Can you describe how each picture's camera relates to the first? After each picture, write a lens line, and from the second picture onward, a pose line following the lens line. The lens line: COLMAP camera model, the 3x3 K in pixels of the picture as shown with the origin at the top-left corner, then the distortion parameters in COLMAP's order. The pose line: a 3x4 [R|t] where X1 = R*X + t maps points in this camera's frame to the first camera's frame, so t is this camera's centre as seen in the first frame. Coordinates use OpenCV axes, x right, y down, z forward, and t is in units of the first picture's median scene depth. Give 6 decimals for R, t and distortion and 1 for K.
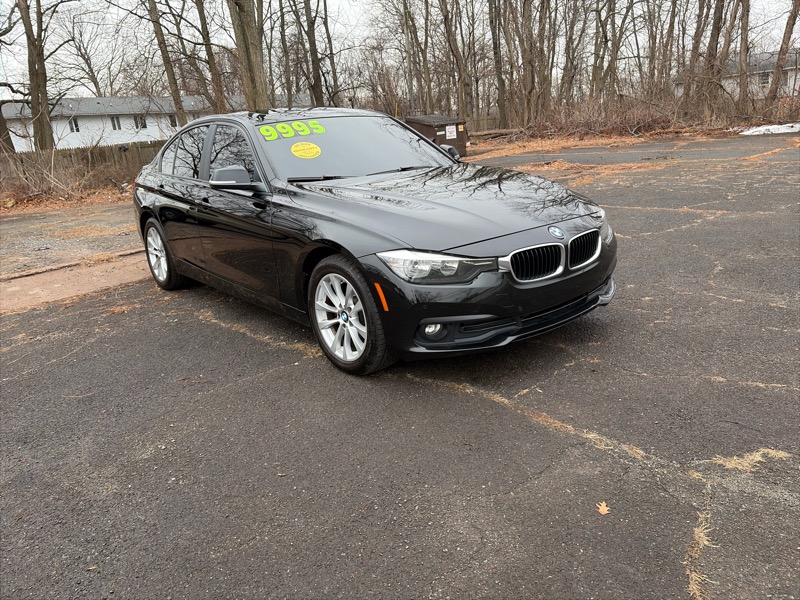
lens RADIAL K [[602.2, 0, 403.3], [0, 602.2, 299.5], [0, 0, 1]] dist [0.045189, -0.038013]
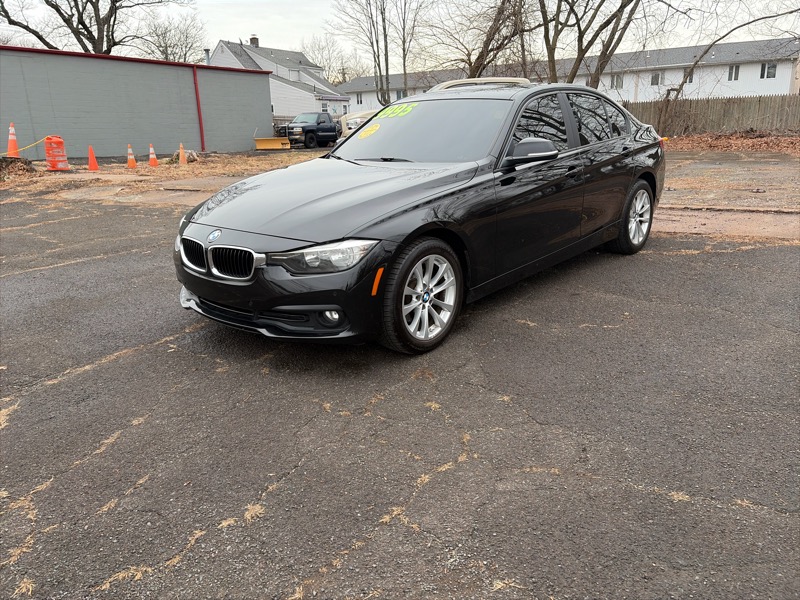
lens RADIAL K [[602.2, 0, 400.3], [0, 602.2, 306.0], [0, 0, 1]] dist [0.045189, -0.038013]
pose [[0.146964, 0.362970, -0.920138, 1.263011], [-0.243943, 0.914806, 0.321904, -0.396595], [0.958589, 0.177153, 0.222988, 1.035750]]
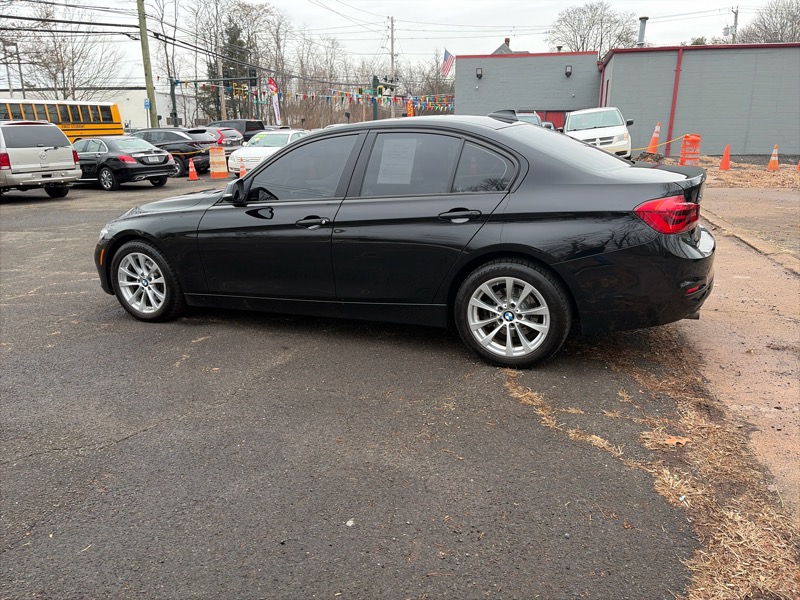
lens RADIAL K [[602.2, 0, 399.0], [0, 602.2, 297.6], [0, 0, 1]] dist [0.045189, -0.038013]
pose [[-0.894730, 0.211499, -0.393352, 0.349523], [-0.027202, 0.853314, 0.520687, -0.828193], [0.445778, 0.476575, -0.757733, 2.687210]]
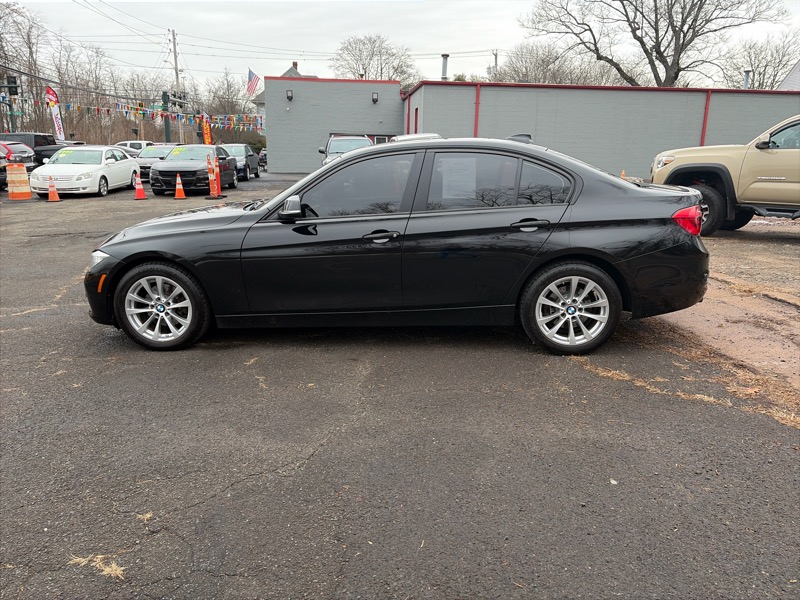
lens RADIAL K [[602.2, 0, 401.8], [0, 602.2, 300.9], [0, 0, 1]] dist [0.045189, -0.038013]
pose [[-0.690965, 0.252373, -0.677403, 0.846995], [-0.139125, 0.873135, 0.467205, -0.799229], [0.709374, 0.417066, -0.568195, 2.429881]]
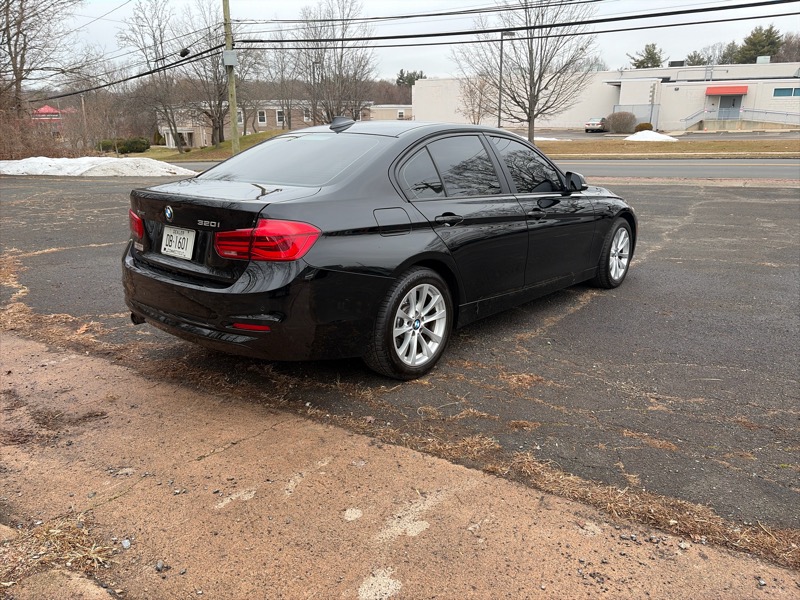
lens RADIAL K [[602.2, 0, 404.7], [0, 602.2, 297.6], [0, 0, 1]] dist [0.045189, -0.038013]
pose [[-0.165667, -0.190567, 0.967594, -1.674565], [0.282428, 0.930888, 0.231694, -0.420943], [-0.944875, 0.311659, -0.100396, 1.762302]]
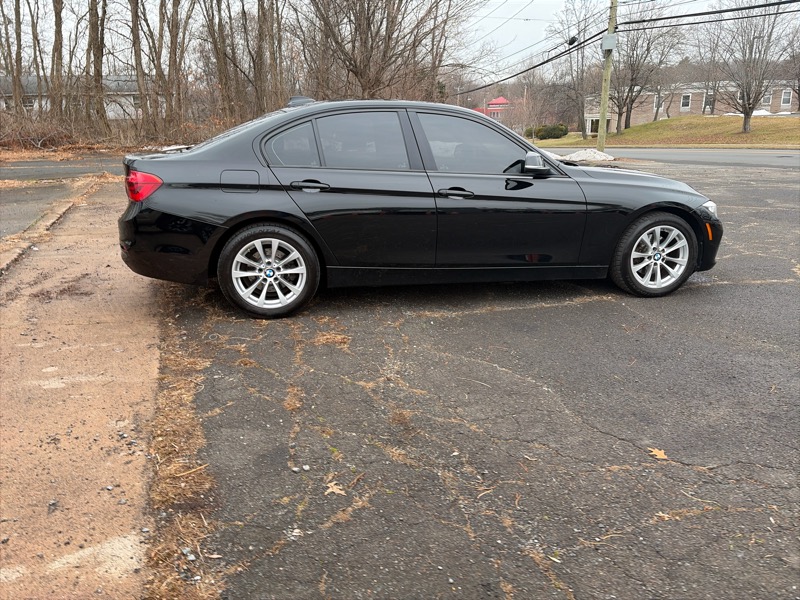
lens RADIAL K [[602.2, 0, 405.8], [0, 602.2, 296.4], [0, 0, 1]] dist [0.045189, -0.038013]
pose [[0.482609, -0.177111, 0.857741, -1.602881], [0.209982, 0.974175, 0.083006, -0.121942], [-0.850292, 0.140051, 0.507336, 0.783460]]
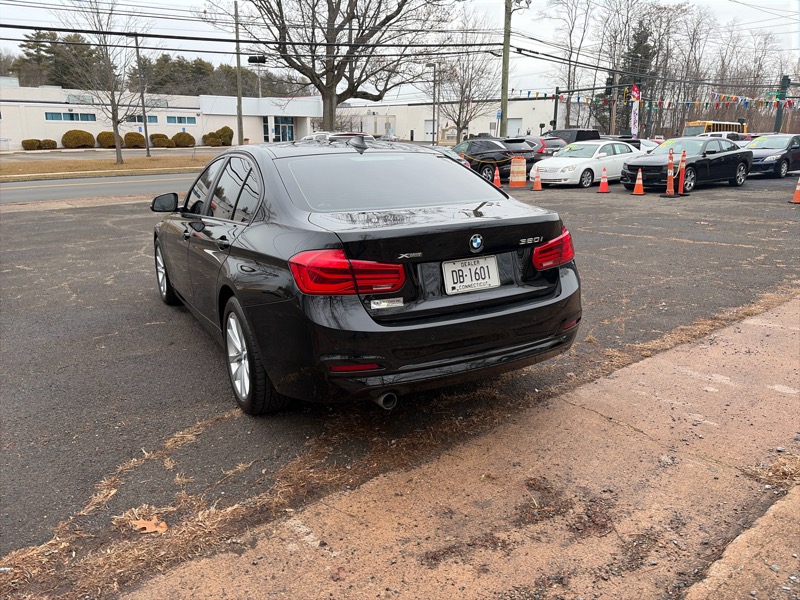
lens RADIAL K [[602.2, 0, 406.0], [0, 602.2, 294.5], [0, 0, 1]] dist [0.045189, -0.038013]
pose [[-0.980602, 0.042152, 0.191424, -0.714791], [0.130319, 0.869697, 0.476072, -0.783741], [-0.146413, 0.491783, -0.858320, 2.761459]]
